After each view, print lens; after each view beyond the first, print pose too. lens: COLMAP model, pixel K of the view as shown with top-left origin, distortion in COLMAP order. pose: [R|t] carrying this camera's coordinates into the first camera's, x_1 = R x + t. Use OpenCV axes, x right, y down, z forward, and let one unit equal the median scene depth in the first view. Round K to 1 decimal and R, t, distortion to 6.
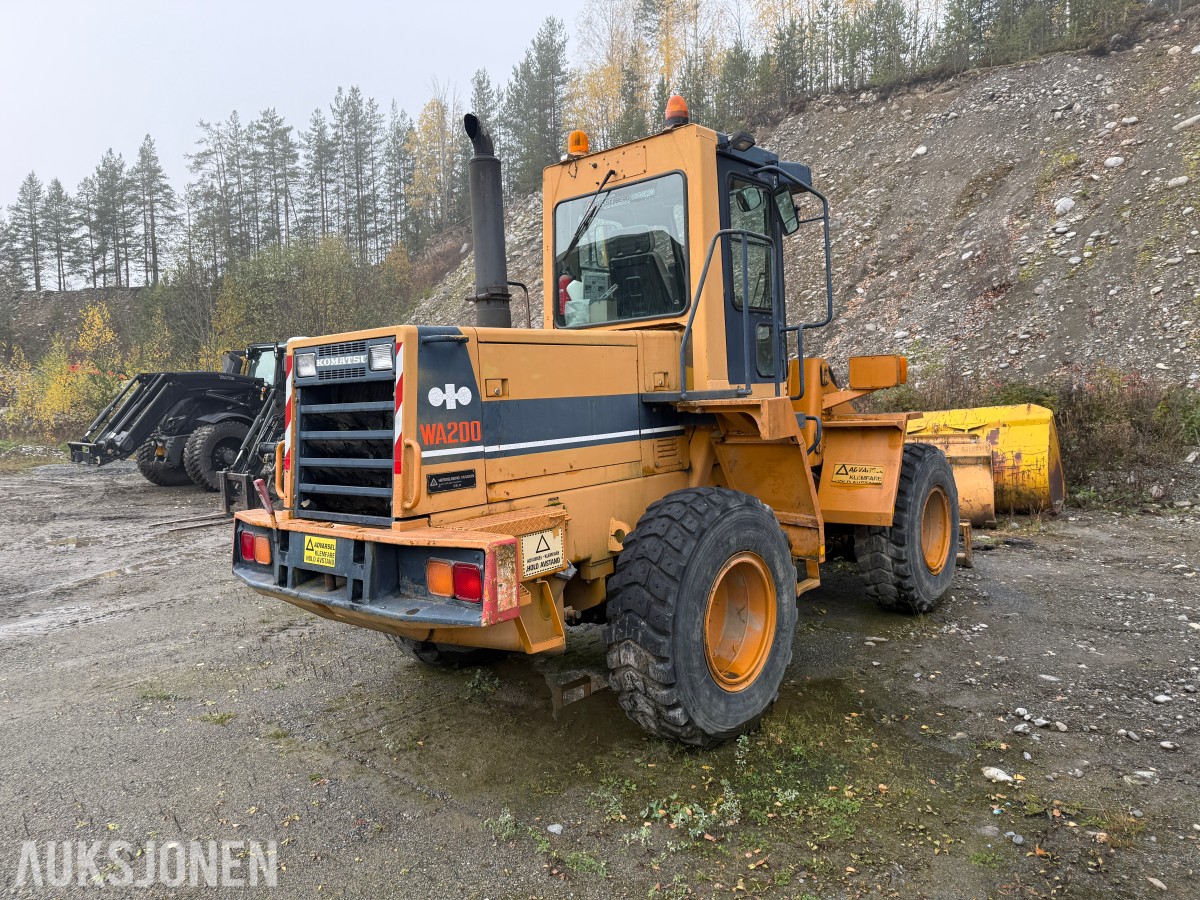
lens RADIAL K [[850.7, 0, 600.0], [0, 850.7, 450.0], [0, 0, 1]] dist [0.071557, -0.088941]
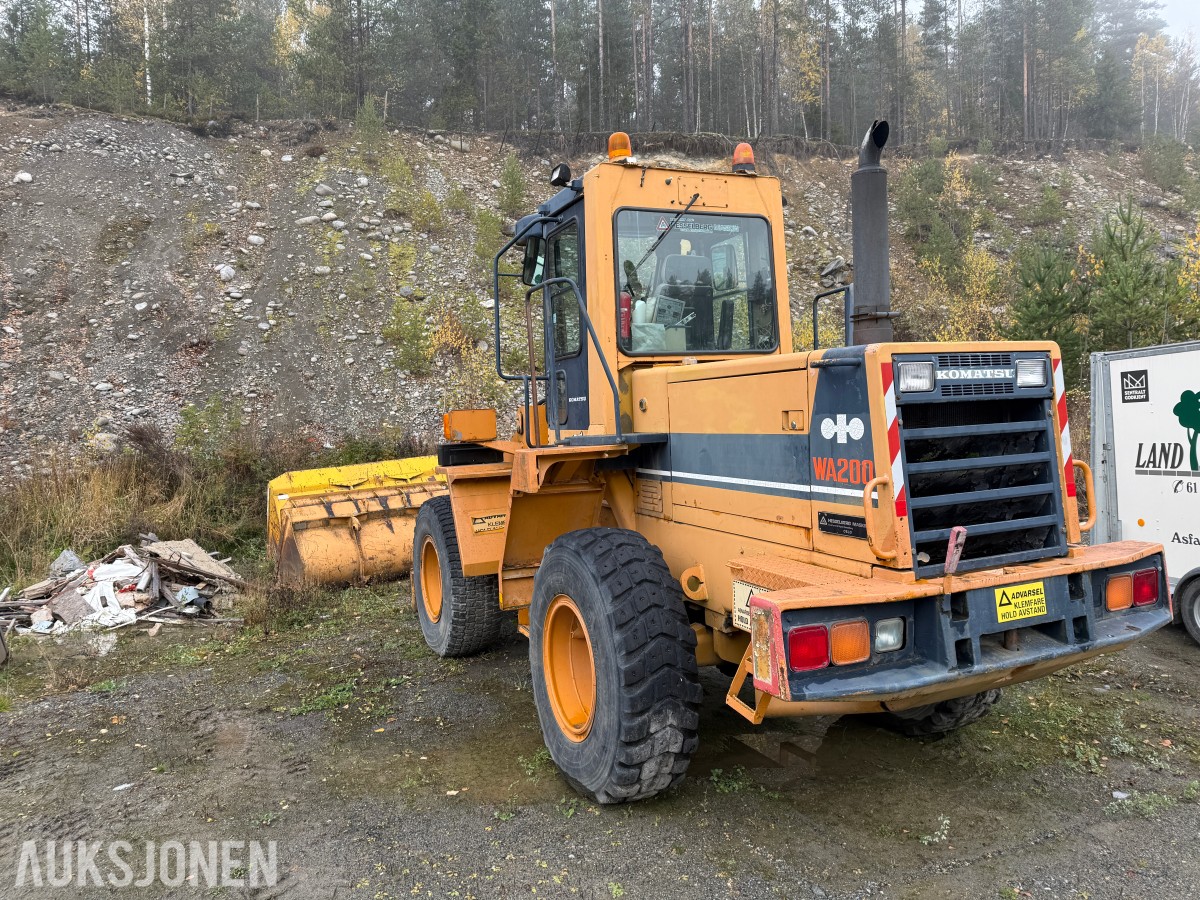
lens RADIAL K [[858.4, 0, 614.8], [0, 858.4, 446.4], [0, 0, 1]] dist [0.000791, -0.005771]
pose [[0.435041, -0.008953, 0.900366, -0.210430], [0.081384, 0.996249, -0.029417, -0.006526], [-0.896725, 0.086073, 0.434137, 0.166432]]
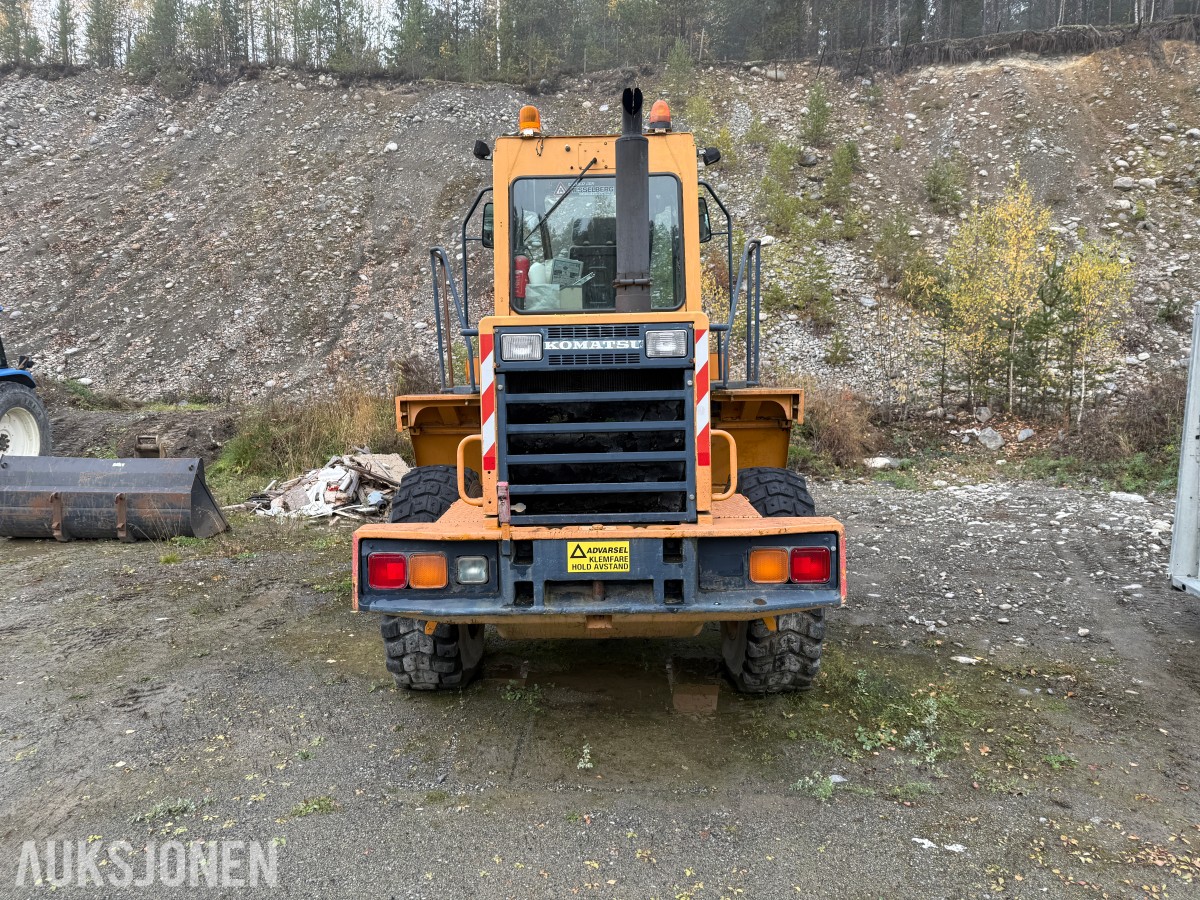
lens RADIAL K [[850.7, 0, 600.0], [0, 850.7, 450.0], [0, 0, 1]] dist [0.071557, -0.088941]
pose [[0.774674, -0.037522, 0.631247, -0.150244], [0.027084, 0.999291, 0.026160, -0.002904], [-0.631781, -0.003169, 0.775141, 0.052424]]
